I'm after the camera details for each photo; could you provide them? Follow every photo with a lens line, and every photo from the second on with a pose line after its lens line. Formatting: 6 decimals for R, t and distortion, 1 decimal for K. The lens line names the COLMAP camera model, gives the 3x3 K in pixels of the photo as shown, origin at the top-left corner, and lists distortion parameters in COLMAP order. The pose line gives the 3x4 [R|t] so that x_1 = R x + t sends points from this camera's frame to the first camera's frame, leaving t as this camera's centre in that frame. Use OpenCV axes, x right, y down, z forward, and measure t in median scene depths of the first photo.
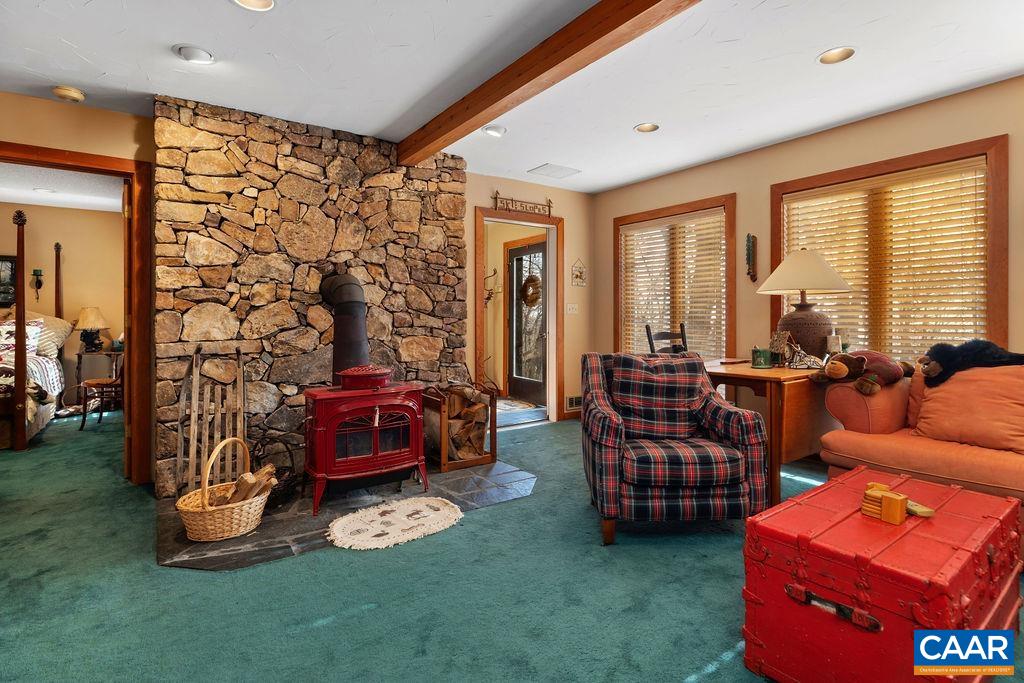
lens RADIAL K [[510.8, 0, 511.4], [0, 510.8, 318.0], [0, 0, 1]] dist [-0.003066, 0.000352]
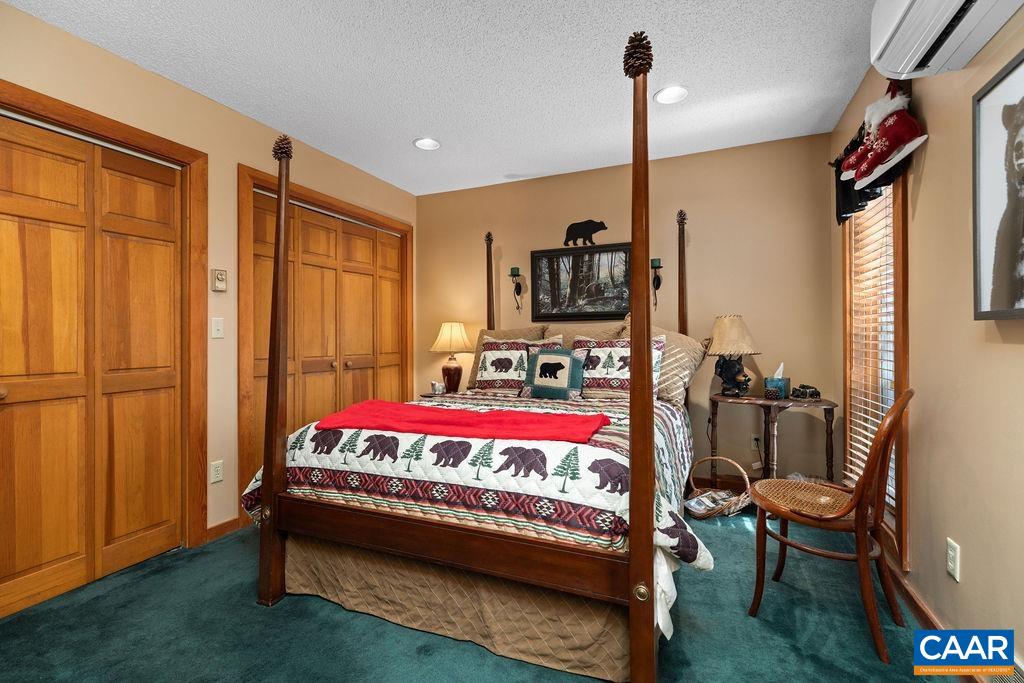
lens RADIAL K [[462.9, 0, 513.0], [0, 462.9, 338.6], [0, 0, 1]] dist [0.003942, -0.000577]
pose [[0.524344, 0.003308, -0.851500, -0.538959], [0.004860, 0.999965, 0.006878, -0.000662], [0.851493, -0.007744, 0.524309, 0.552879]]
